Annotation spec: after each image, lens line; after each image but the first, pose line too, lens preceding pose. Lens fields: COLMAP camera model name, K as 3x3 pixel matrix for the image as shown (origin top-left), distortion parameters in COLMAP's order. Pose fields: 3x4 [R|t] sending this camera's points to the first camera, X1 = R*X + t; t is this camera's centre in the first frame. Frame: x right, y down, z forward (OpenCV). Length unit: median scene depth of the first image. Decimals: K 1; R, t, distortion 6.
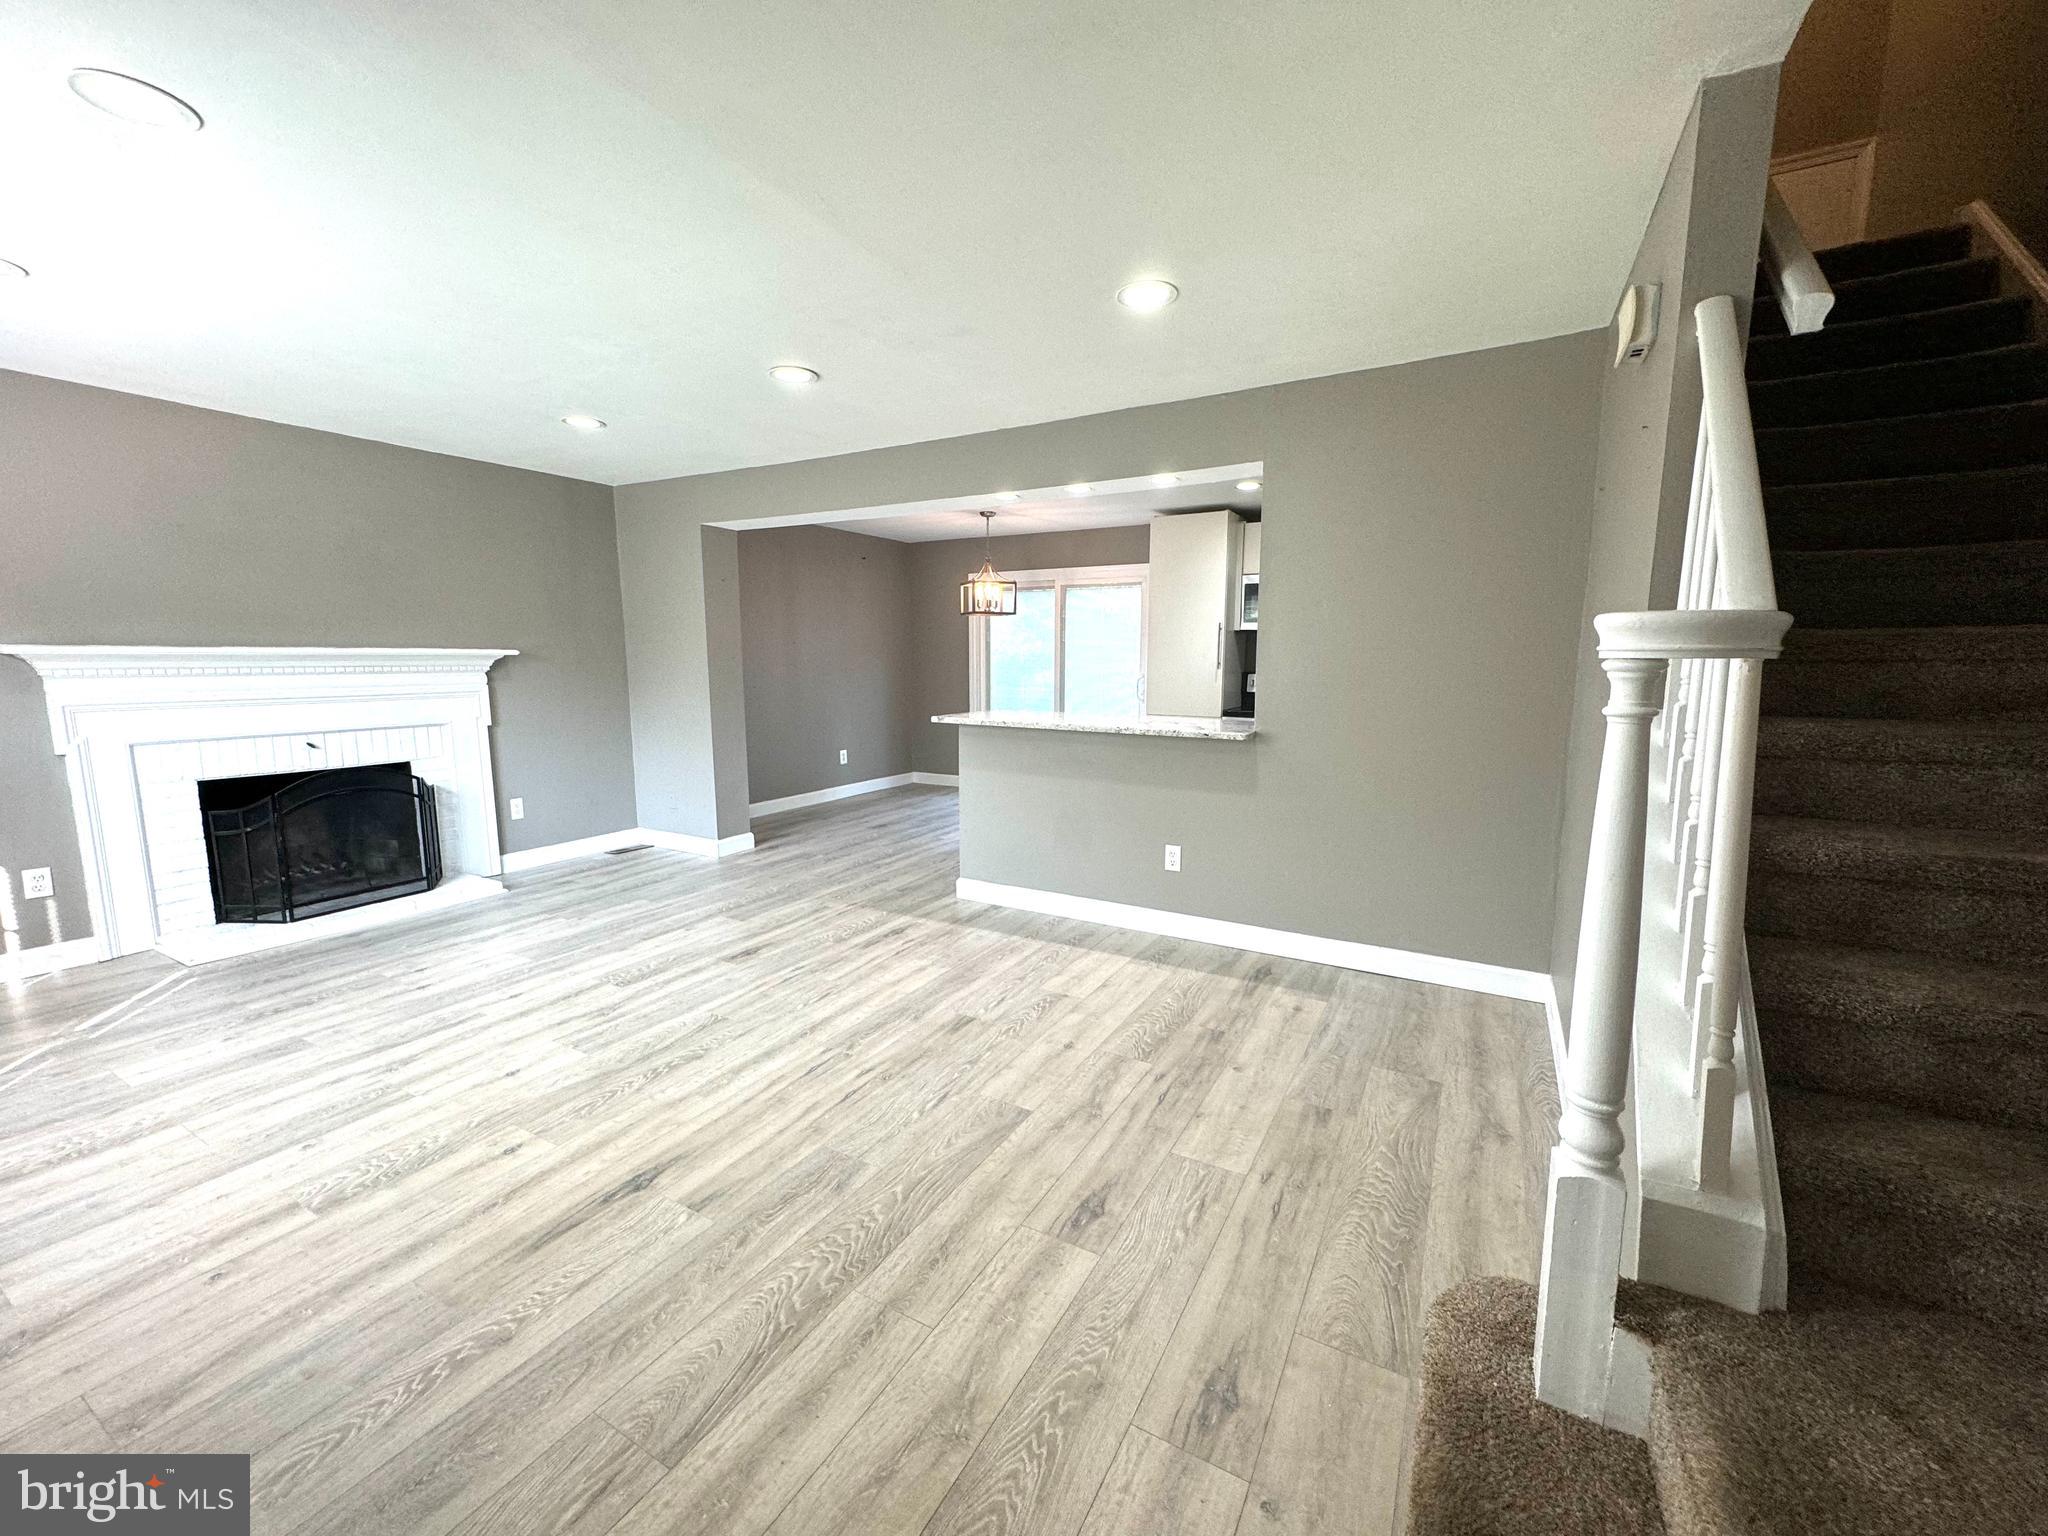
lens RADIAL K [[813.4, 0, 1024.0], [0, 813.4, 768.0], [0, 0, 1]] dist [-0.001896, 0.000408]
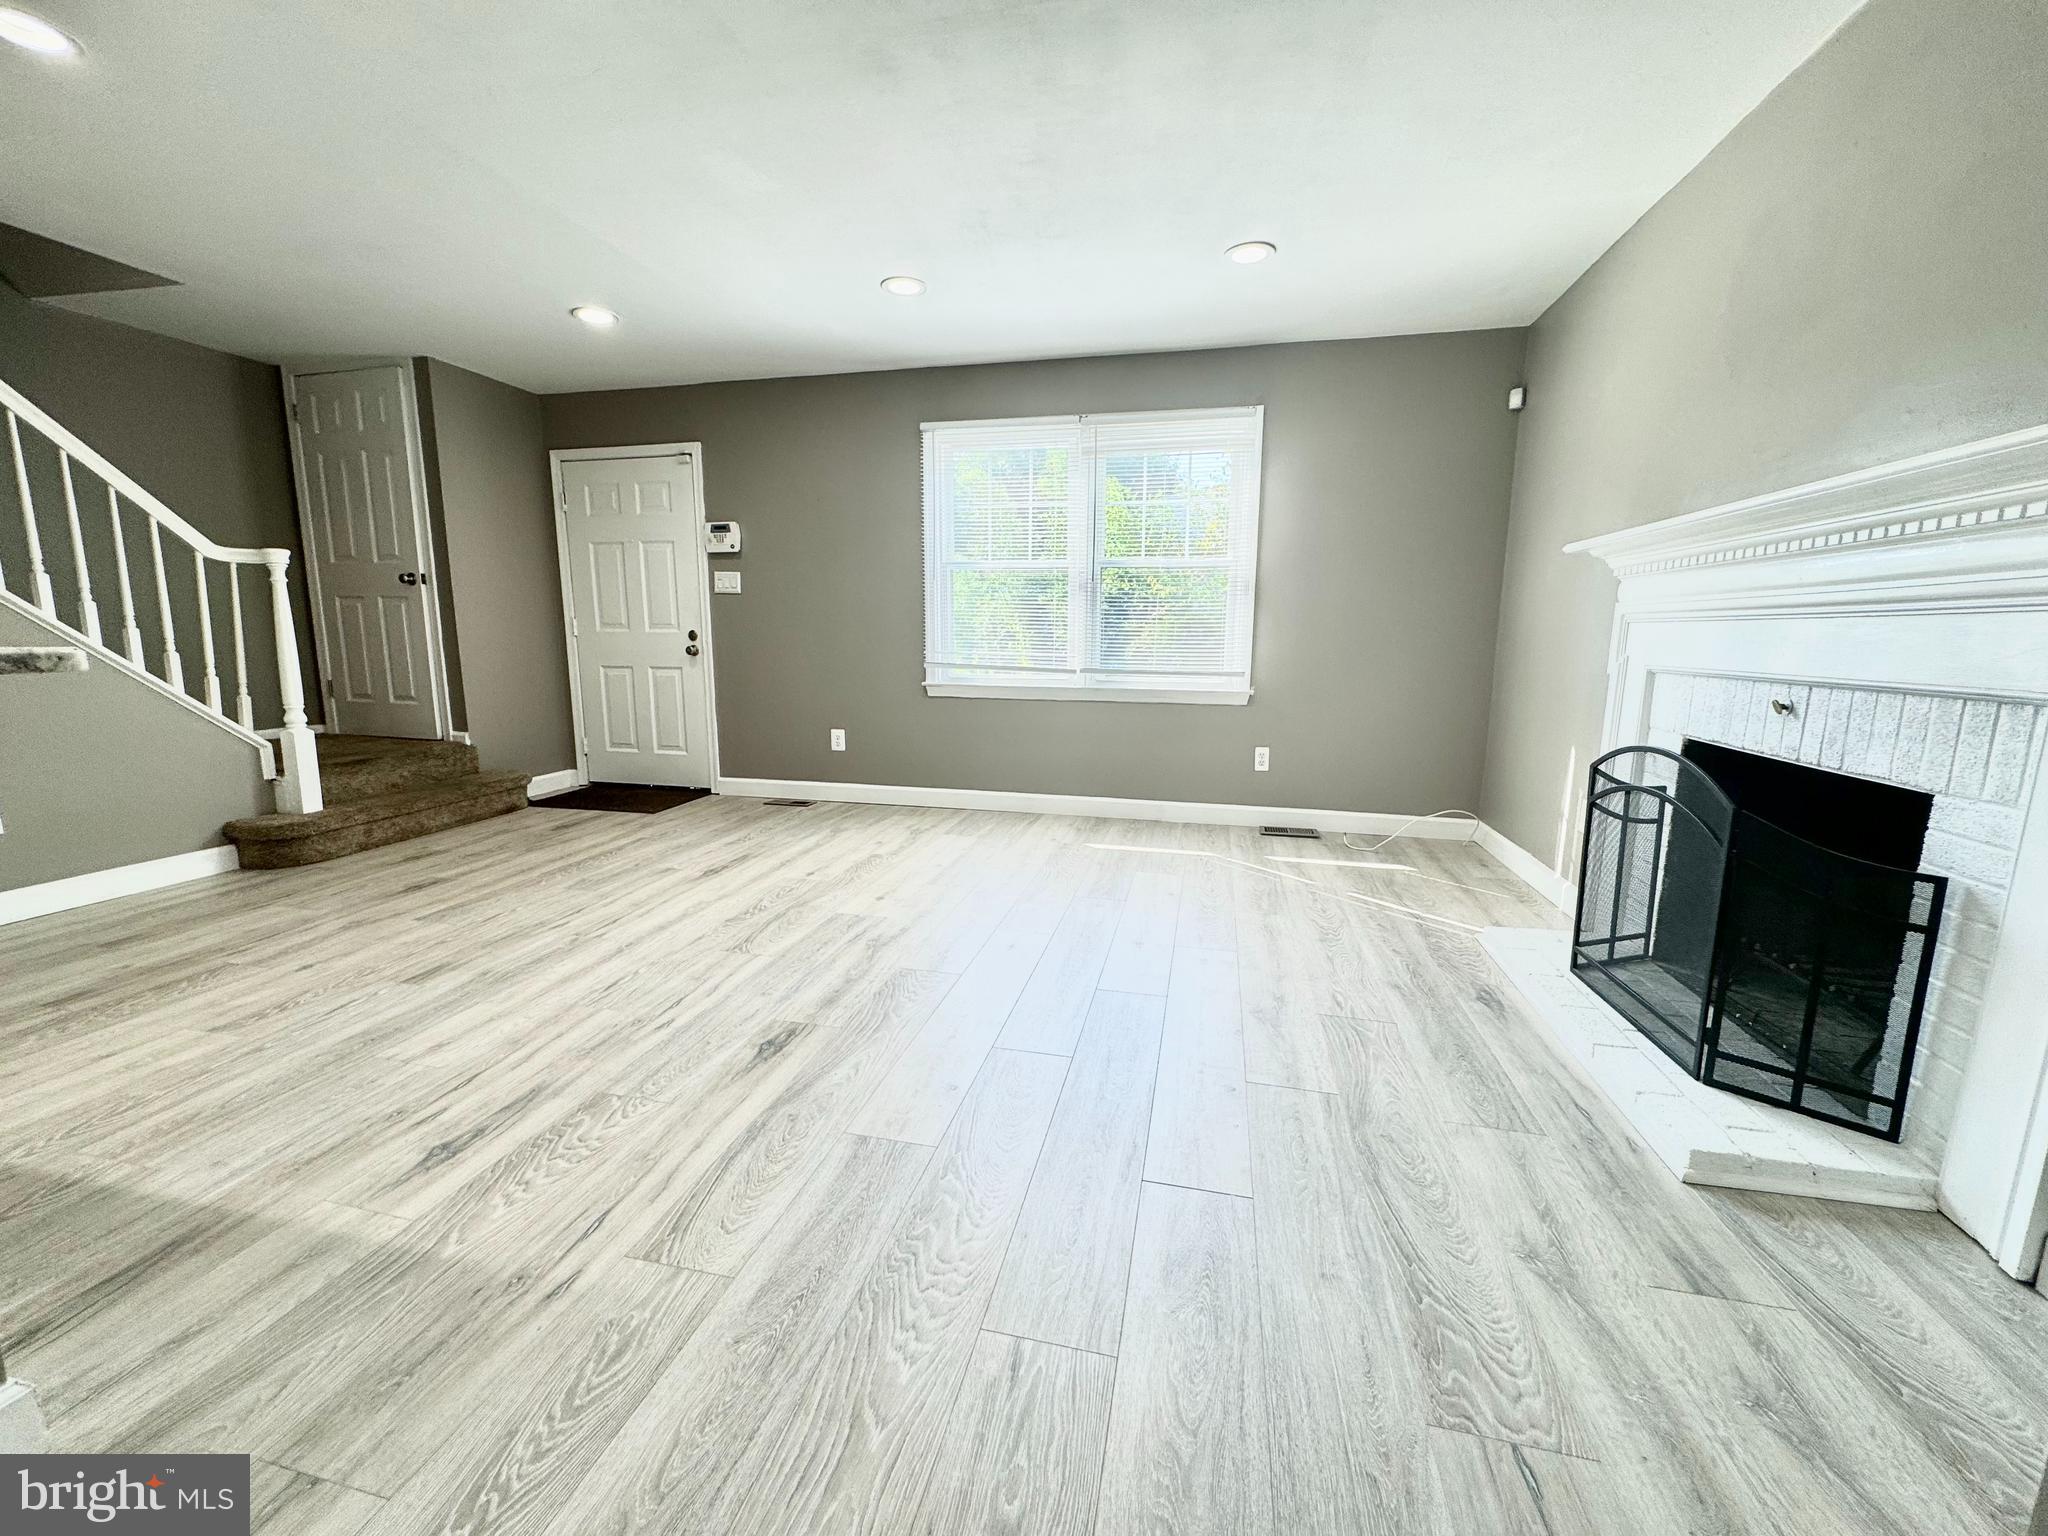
lens RADIAL K [[813.4, 0, 1024.0], [0, 813.4, 768.0], [0, 0, 1]] dist [-0.001896, 0.000408]
pose [[-0.960185, 0.037831, -0.276793, -0.357250], [-0.045750, 0.956120, 0.289382, -0.127561], [0.275595, 0.290523, -0.916321, 1.508100]]
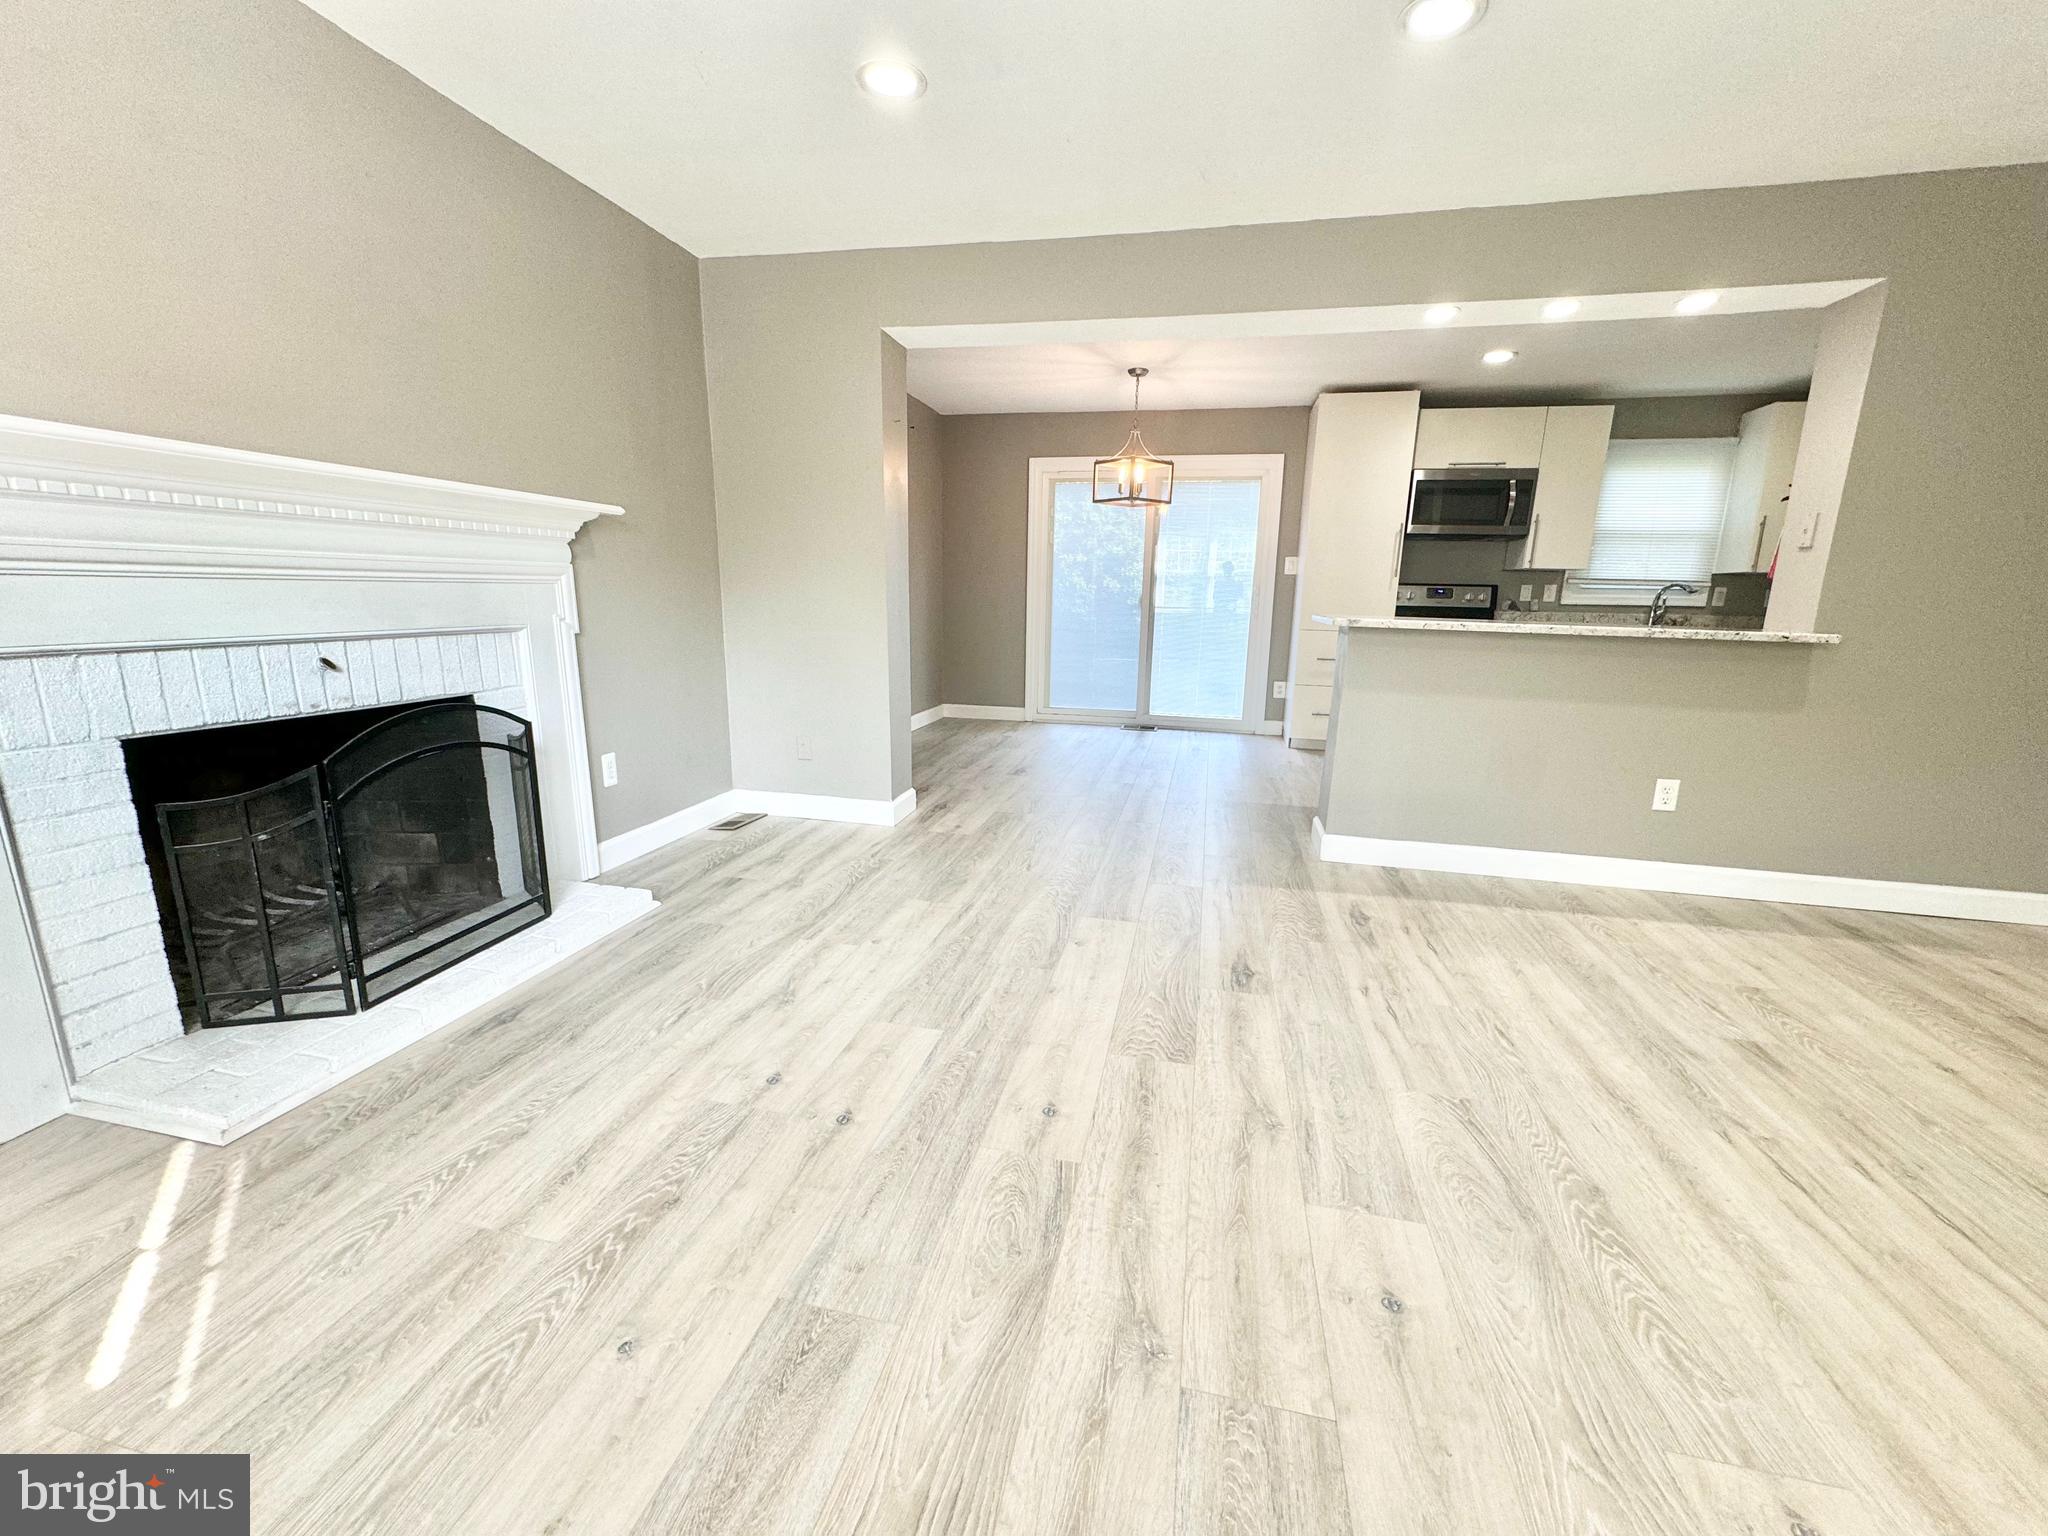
lens RADIAL K [[813.4, 0, 1024.0], [0, 813.4, 768.0], [0, 0, 1]] dist [-0.001896, 0.000408]
pose [[0.959286, -0.043263, 0.279102, -0.684632], [0.020370, 0.996223, 0.084408, 0.003532], [-0.281699, -0.075286, 0.956545, 0.434572]]
